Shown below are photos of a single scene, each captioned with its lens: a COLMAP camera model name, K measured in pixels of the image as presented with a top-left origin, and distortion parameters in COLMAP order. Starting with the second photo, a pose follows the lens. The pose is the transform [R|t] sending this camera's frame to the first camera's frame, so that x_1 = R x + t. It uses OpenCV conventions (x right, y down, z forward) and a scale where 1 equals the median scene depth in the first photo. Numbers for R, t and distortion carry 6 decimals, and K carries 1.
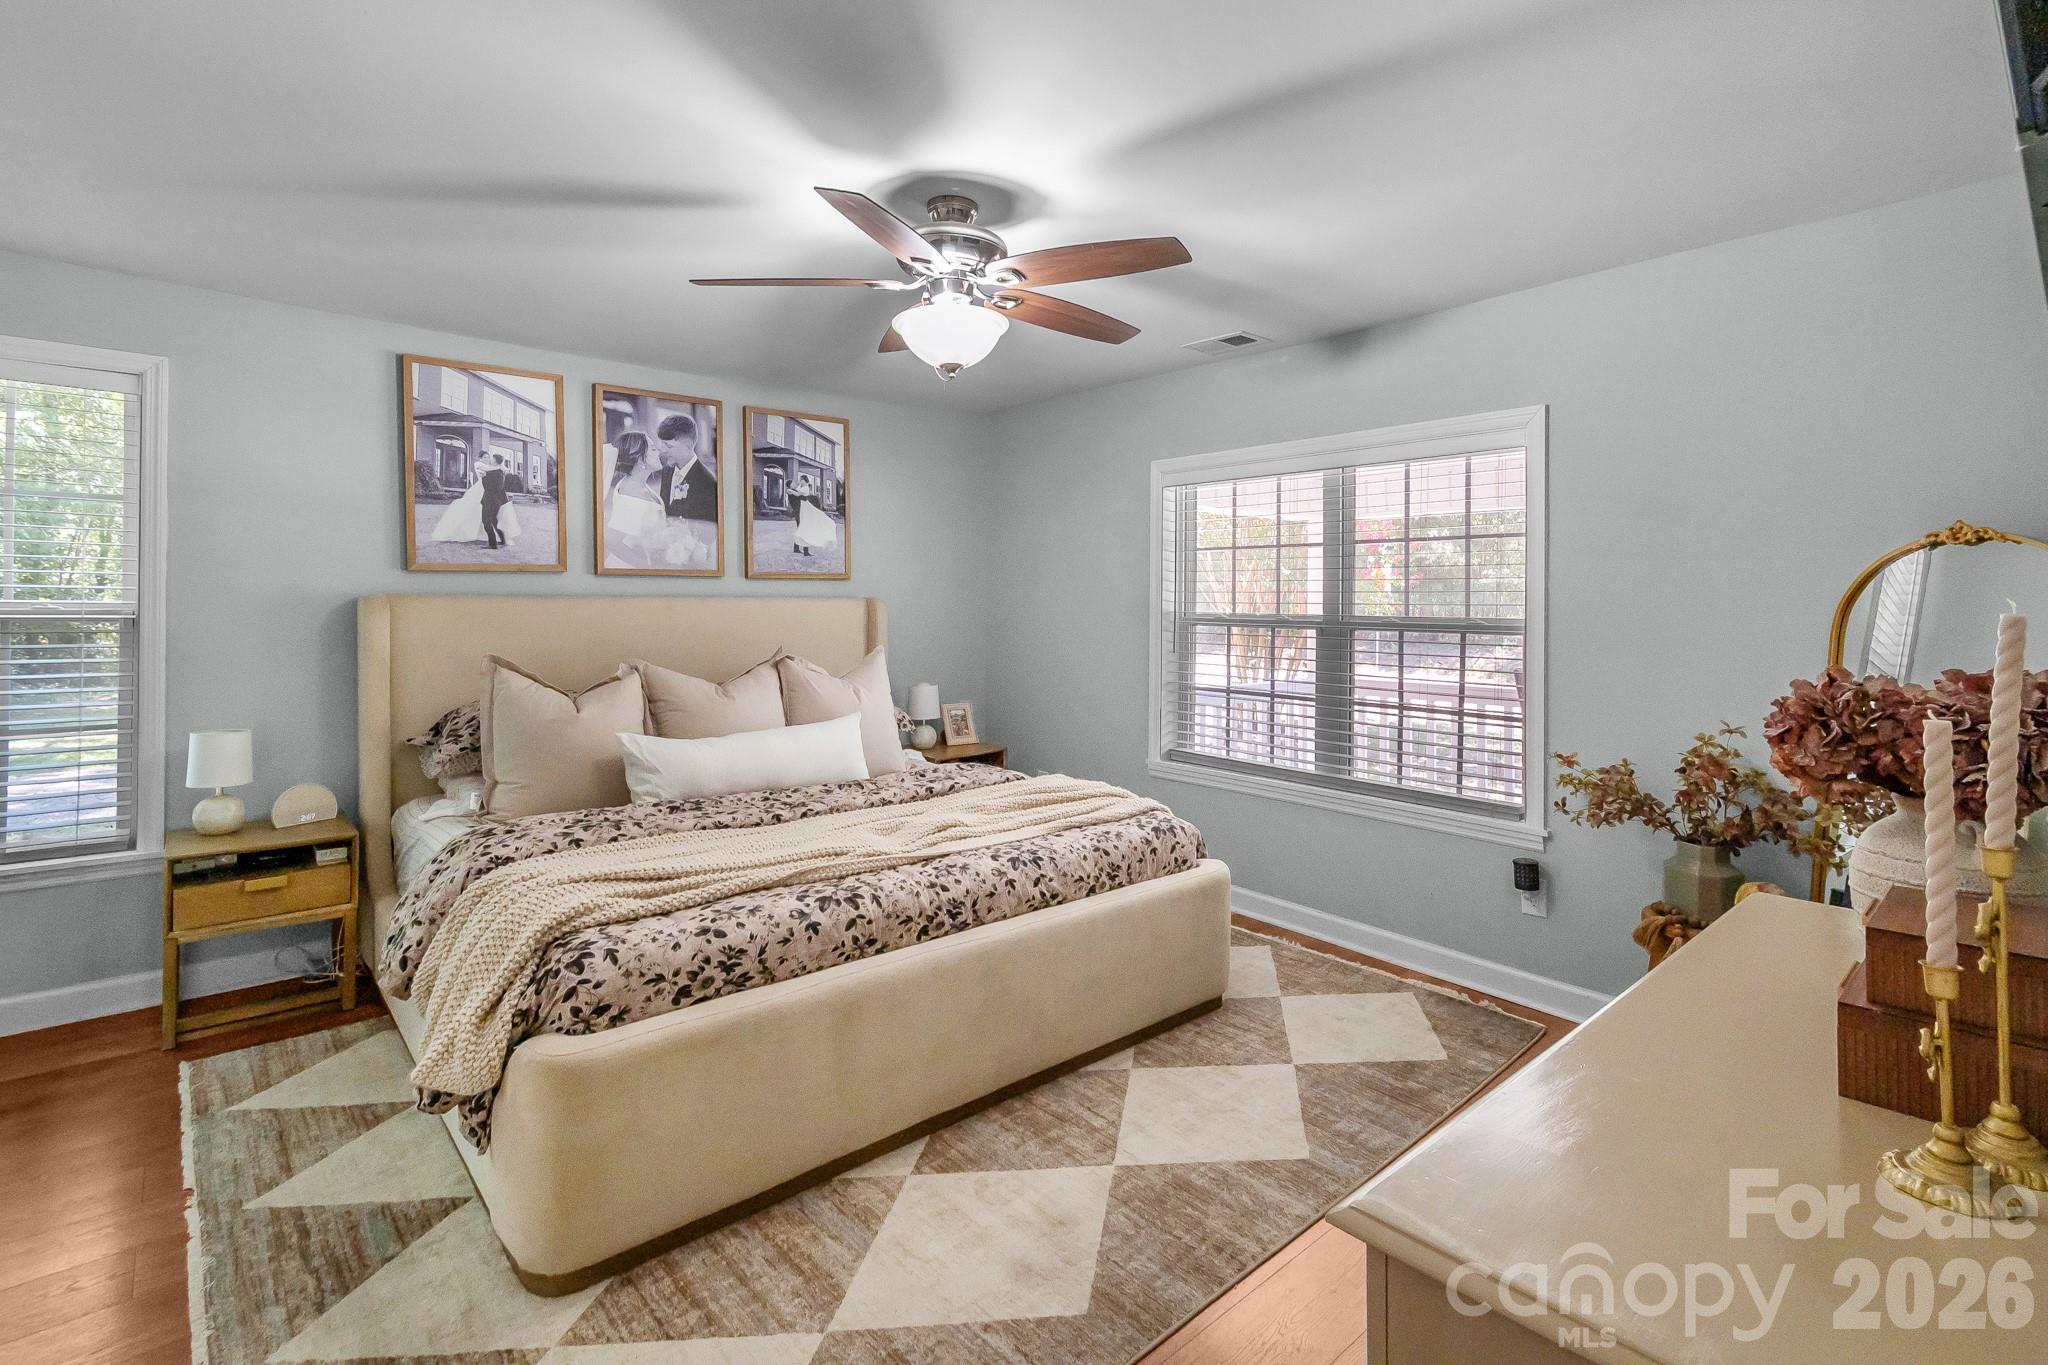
lens RADIAL K [[934.0, 0, 1026.5], [0, 934.0, 654.5], [0, 0, 1]] dist [-0.001623, 0.000311]
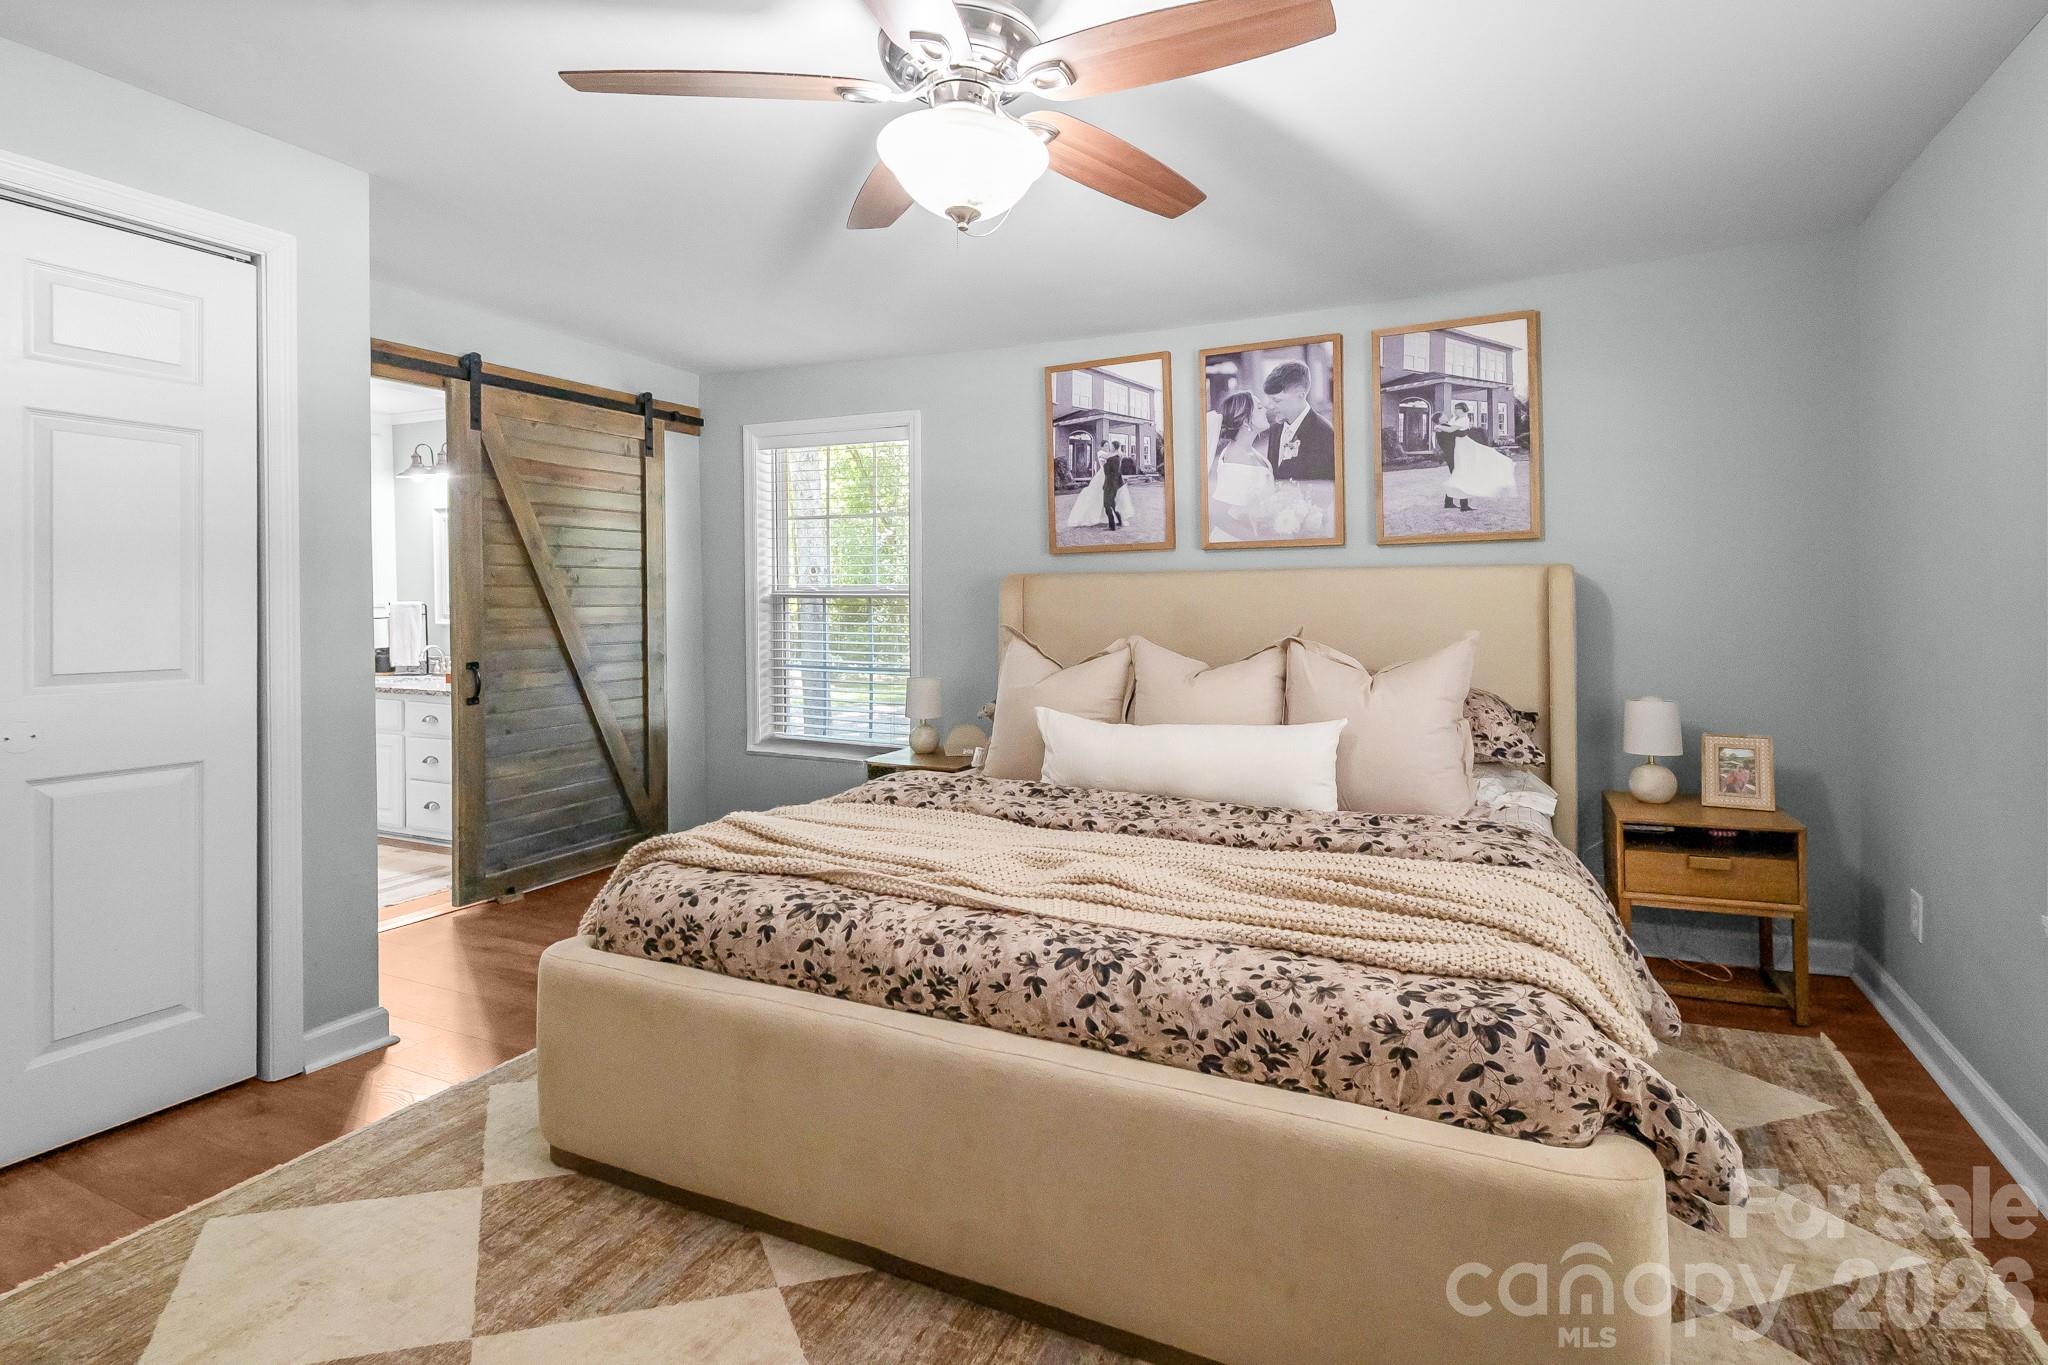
lens RADIAL K [[936.6, 0, 1058.1], [0, 936.6, 644.0], [0, 0, 1]] dist [0.002097, 0.000010]
pose [[0.434046, 0.034766, -0.900220, 0.363912], [-0.040668, 0.998993, 0.018972, -0.001073], [0.899972, 0.028376, 0.435023, 0.470791]]
